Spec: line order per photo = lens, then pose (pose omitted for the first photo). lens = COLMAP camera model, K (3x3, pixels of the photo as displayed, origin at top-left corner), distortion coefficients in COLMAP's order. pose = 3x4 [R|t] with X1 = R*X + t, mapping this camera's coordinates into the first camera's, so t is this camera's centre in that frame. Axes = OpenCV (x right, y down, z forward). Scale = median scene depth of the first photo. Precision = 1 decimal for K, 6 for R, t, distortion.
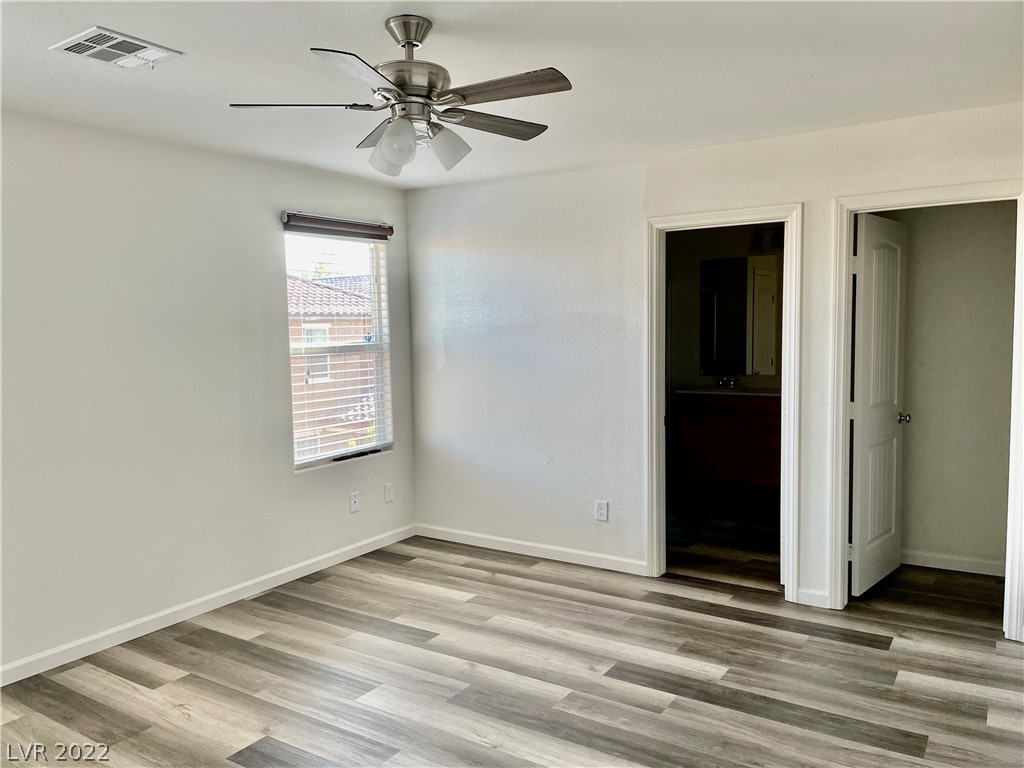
lens RADIAL K [[776.4, 0, 512.6], [0, 776.4, 386.8], [0, 0, 1]] dist [0.084207, -0.093647]
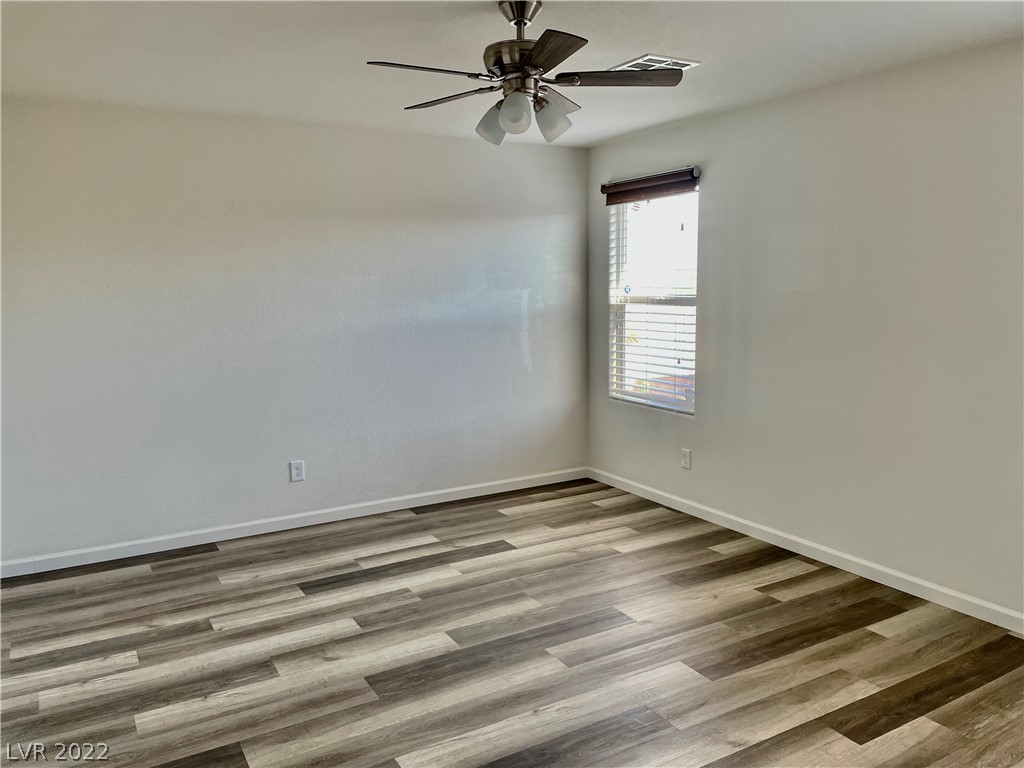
lens RADIAL K [[776.4, 0, 512.4], [0, 776.4, 382.1], [0, 0, 1]] dist [0.084207, -0.093647]
pose [[-0.442669, 0.144450, -0.884973, 0.620329], [-0.050479, 0.981360, 0.185433, -0.104393], [0.895263, 0.126758, -0.427126, 1.023257]]
